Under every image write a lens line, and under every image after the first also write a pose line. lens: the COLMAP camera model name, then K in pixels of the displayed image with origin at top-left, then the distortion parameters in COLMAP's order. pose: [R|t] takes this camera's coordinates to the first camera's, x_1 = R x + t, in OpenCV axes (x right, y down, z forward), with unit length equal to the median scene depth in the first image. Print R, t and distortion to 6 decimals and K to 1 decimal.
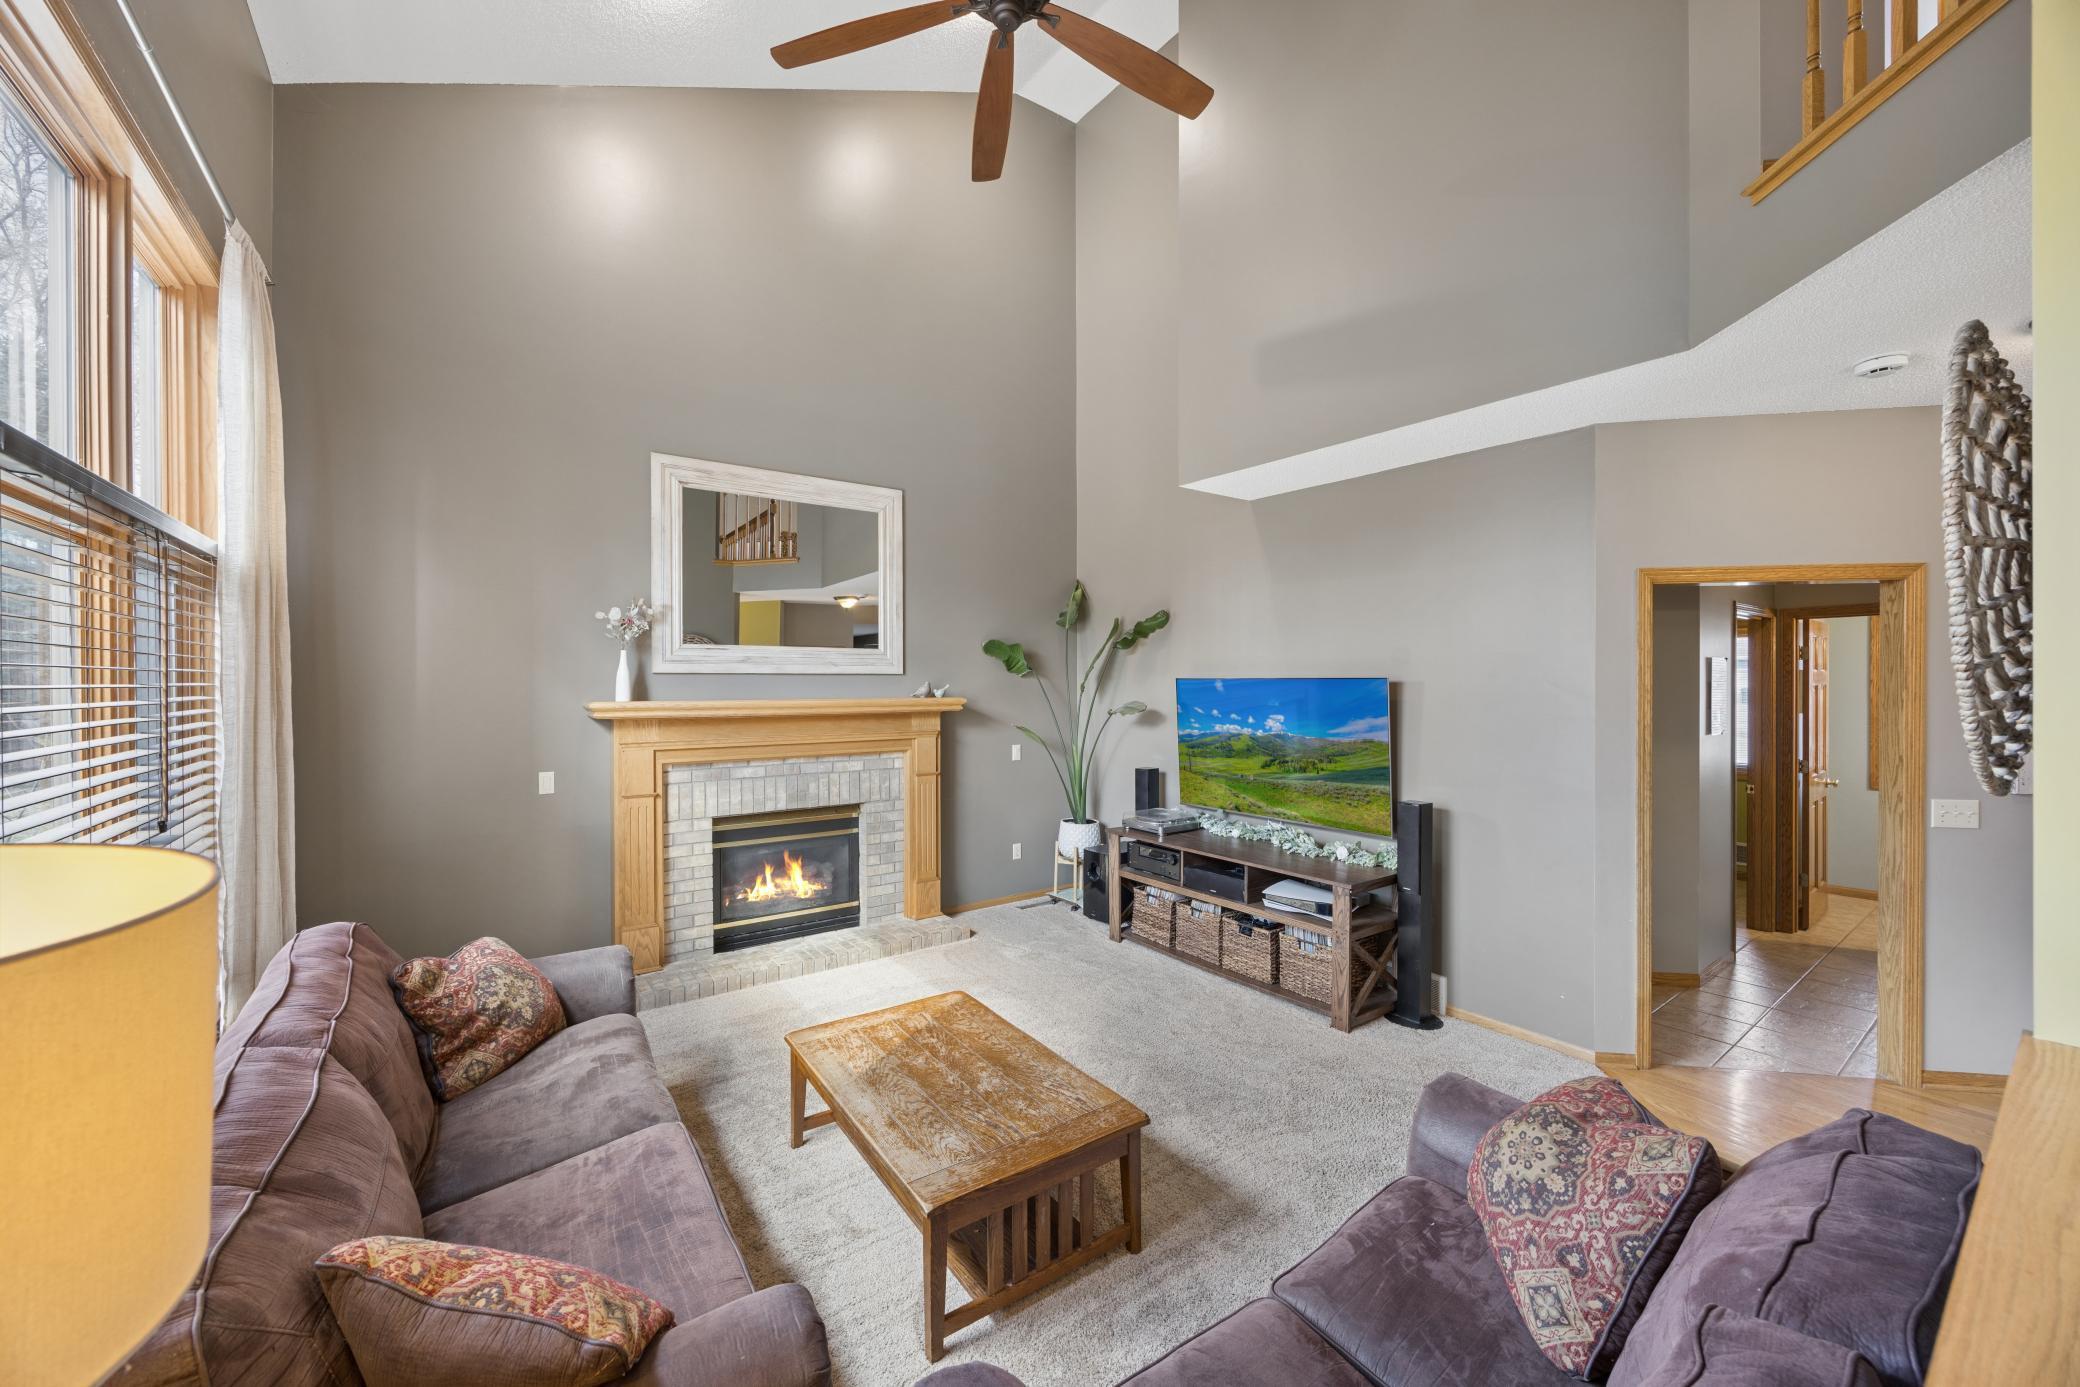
lens RADIAL K [[803.3, 0, 1038.1], [0, 803.3, 688.2], [0, 0, 1]] dist [-0.001221, 0.000019]
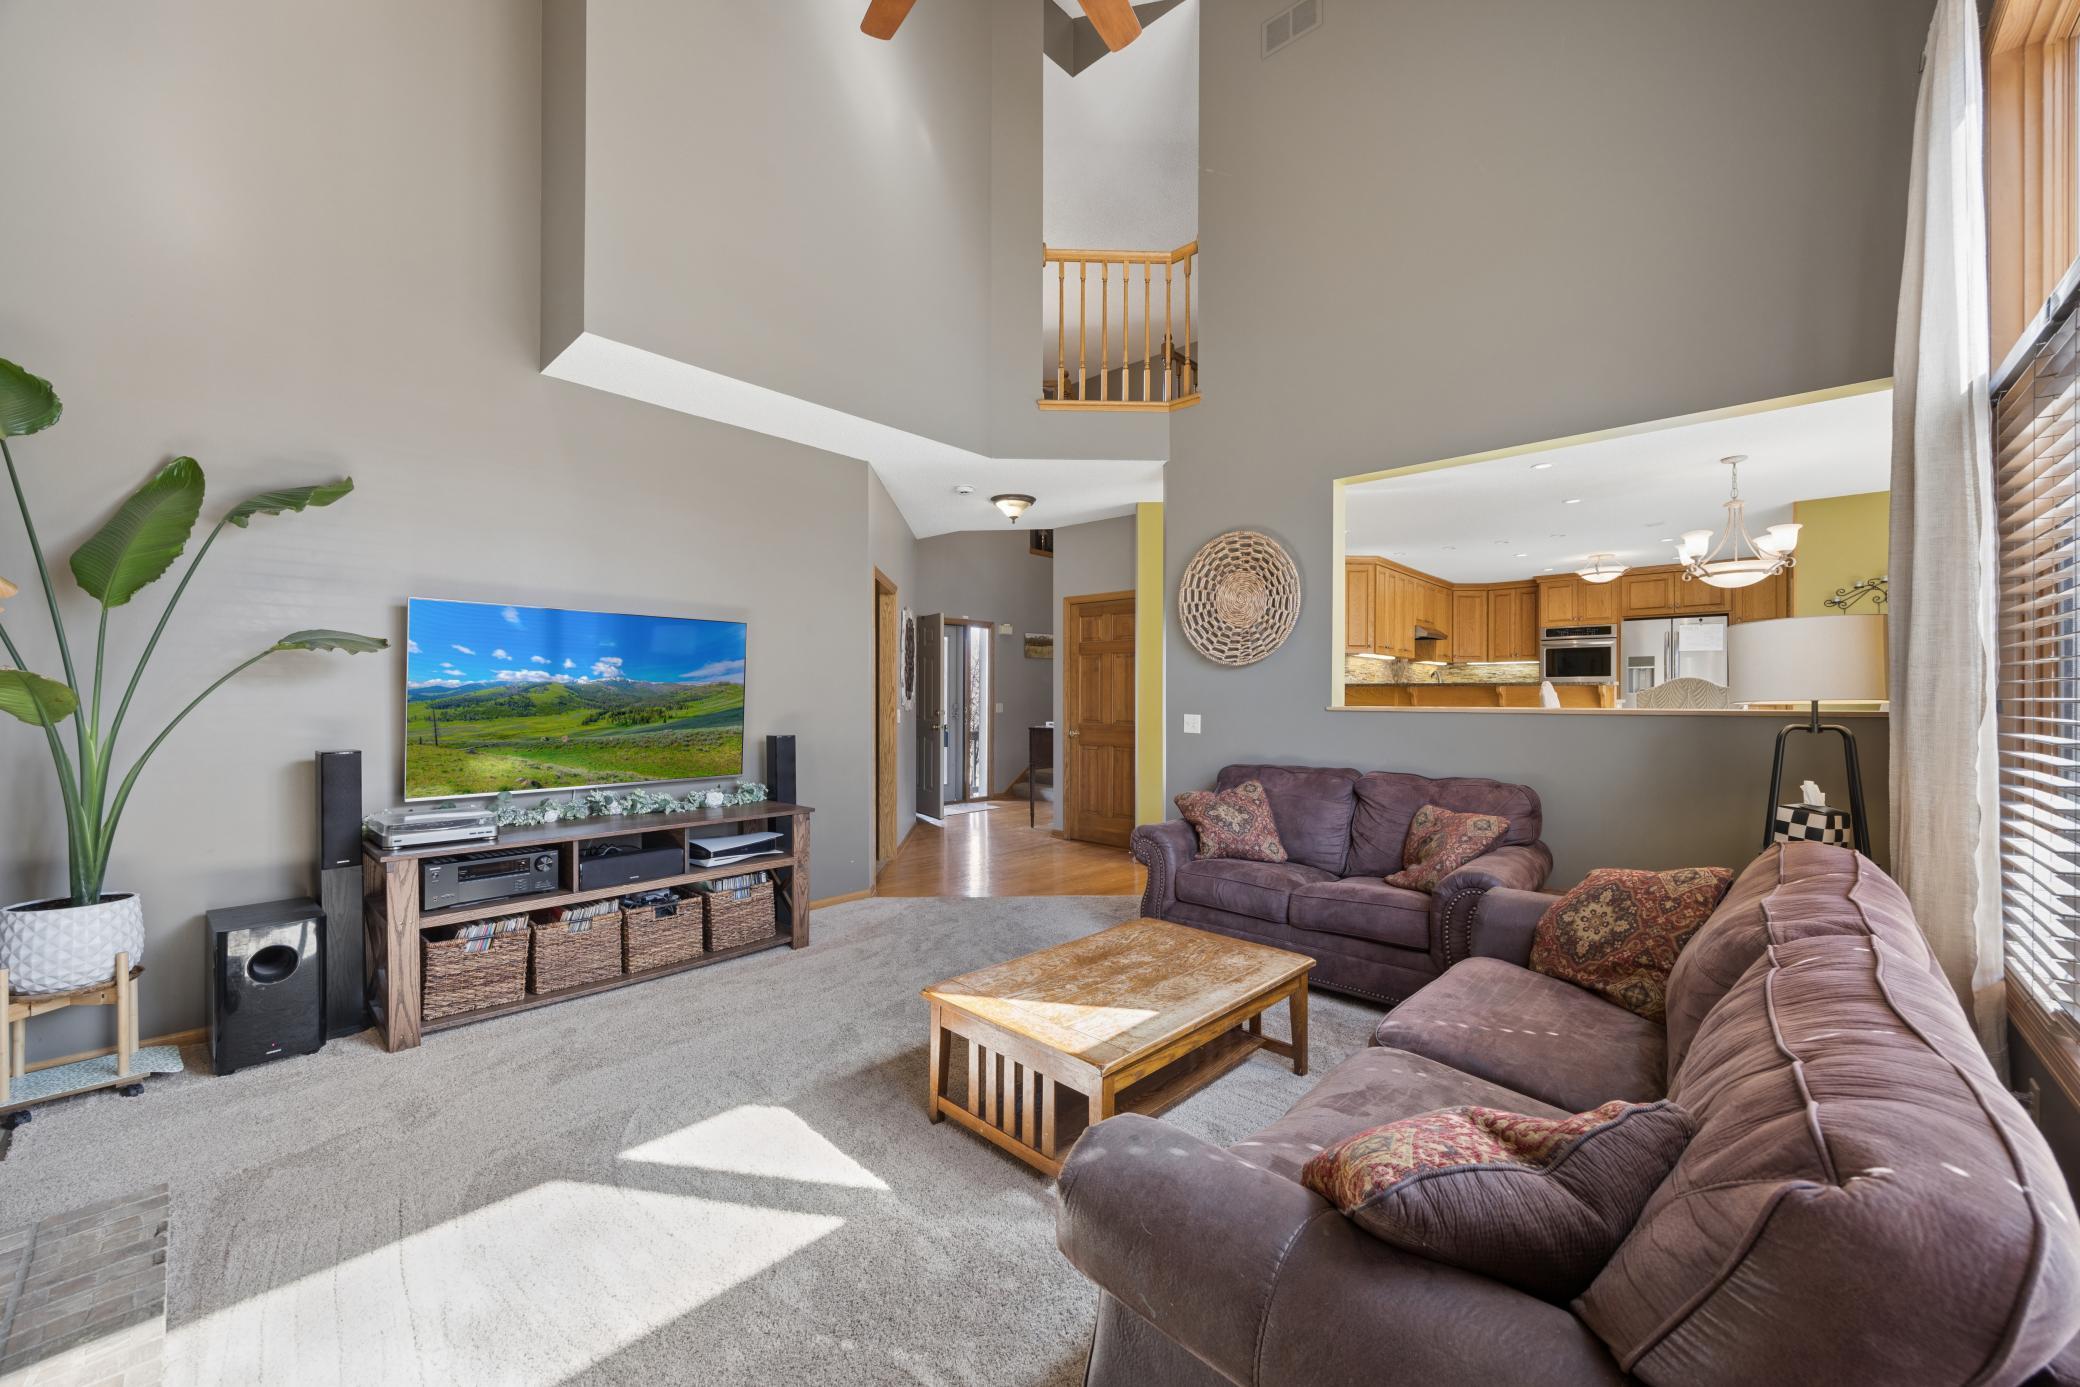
lens RADIAL K [[803.3, 0, 1038.4], [0, 803.3, 689.9], [0, 0, 1]] dist [-0.001221, 0.000019]
pose [[-0.208501, 0.007080, 0.977997, -0.577053], [0.005139, 0.999968, -0.006143, 0.070964], [-0.978009, 0.003745, -0.208531, 0.714137]]
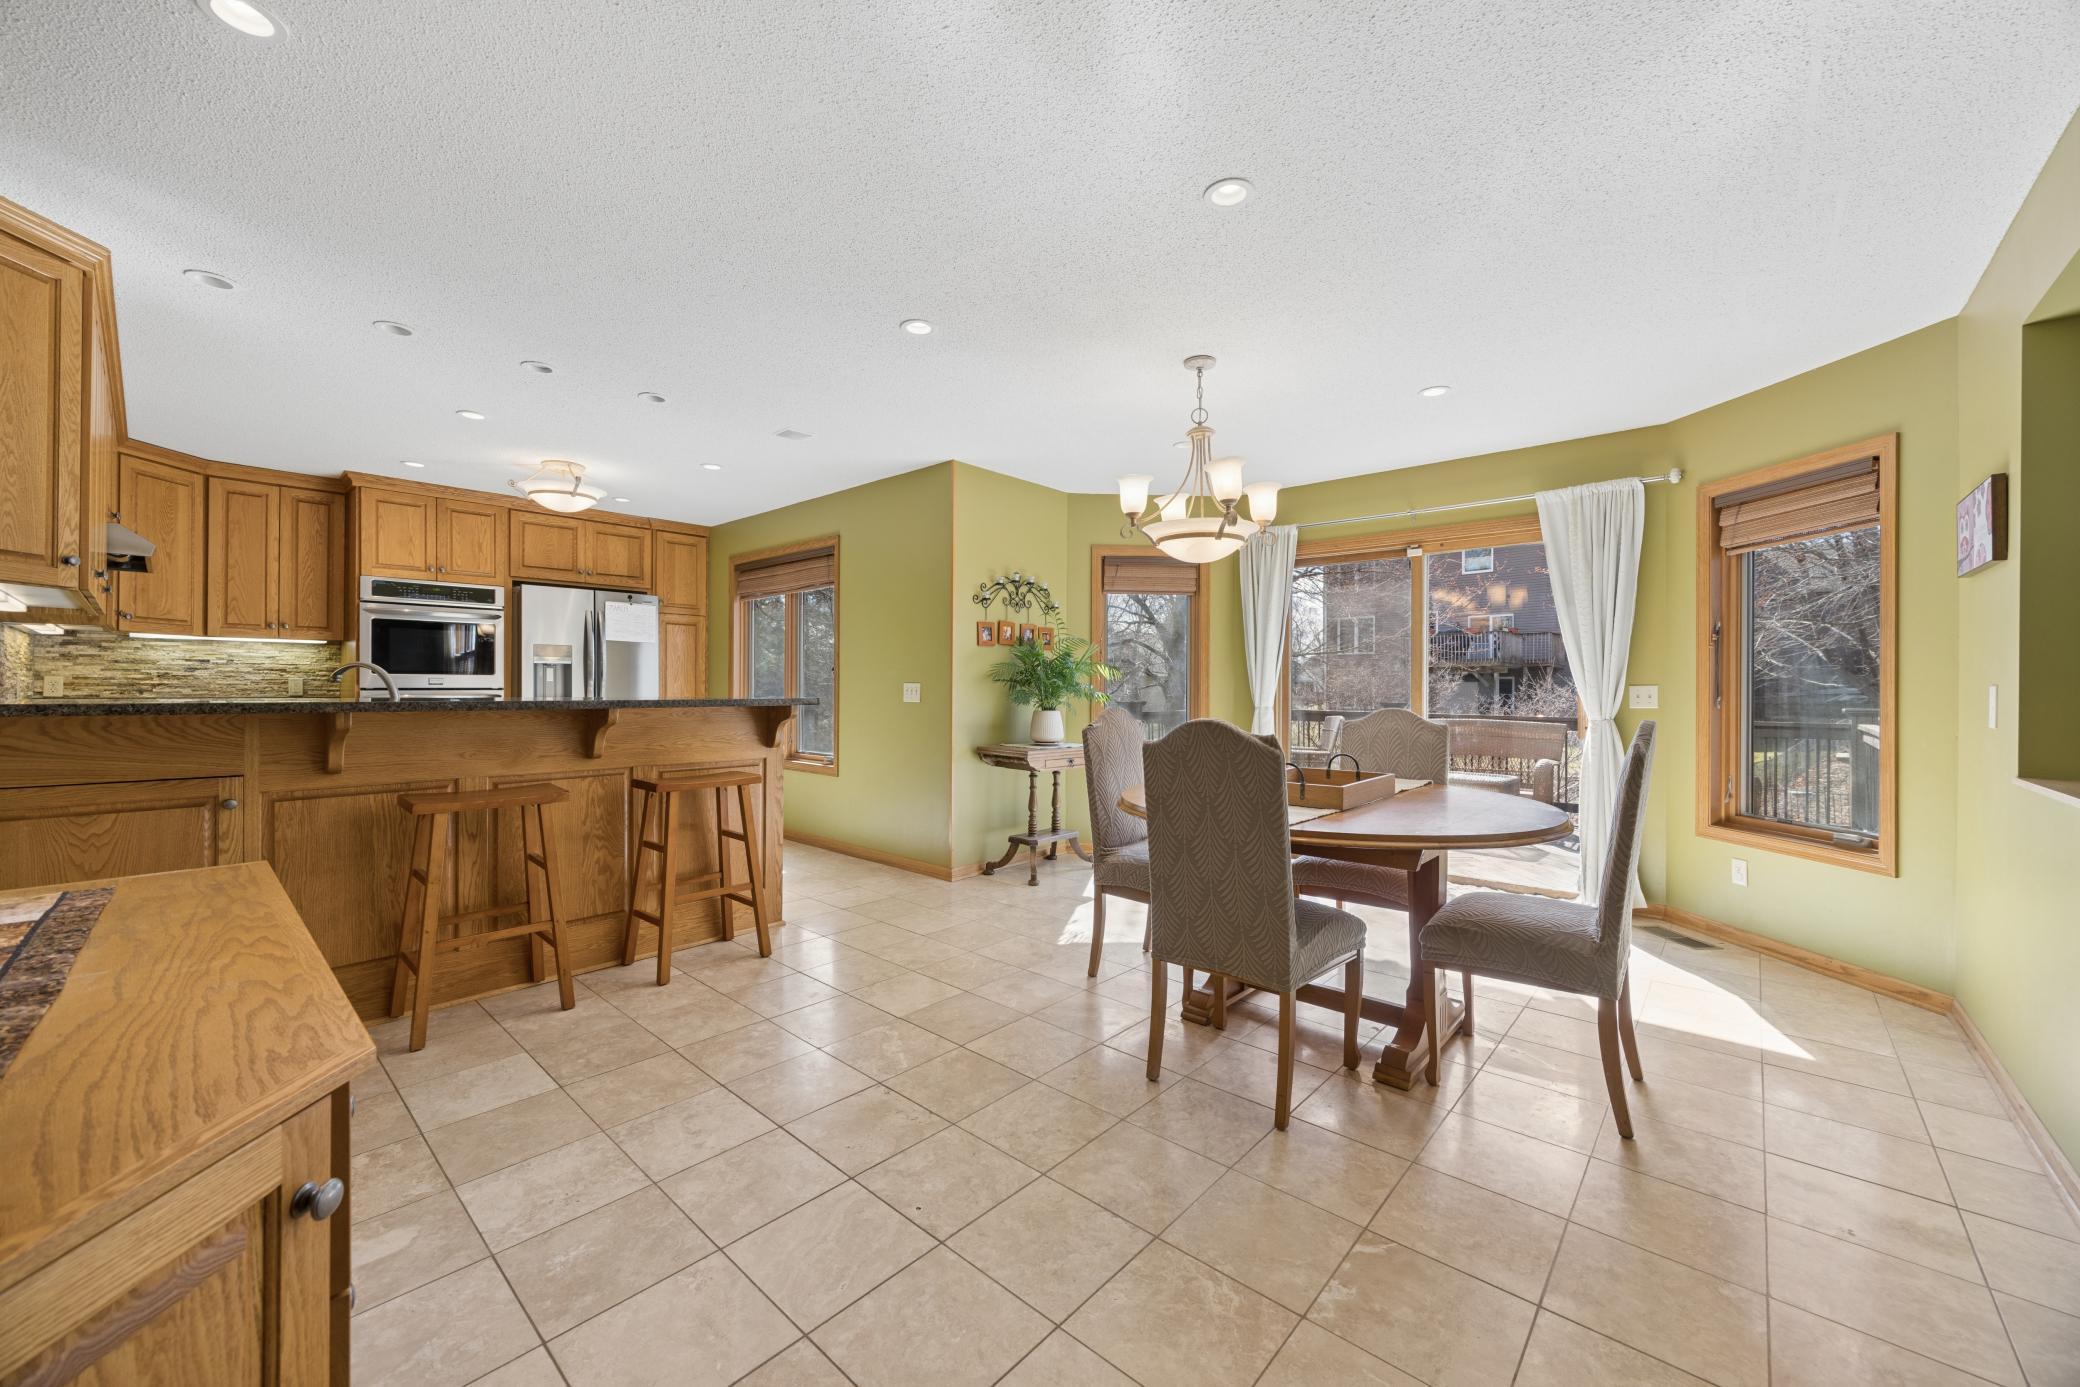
lens RADIAL K [[803.3, 0, 1043.6], [0, 803.3, 688.1], [0, 0, 1]] dist [-0.001221, 0.000019]
pose [[-0.977984, -0.004010, -0.208642, 0.527342], [-0.006374, 0.999923, 0.010660, 0.034795], [0.208583, 0.011755, -0.977934, 0.235402]]
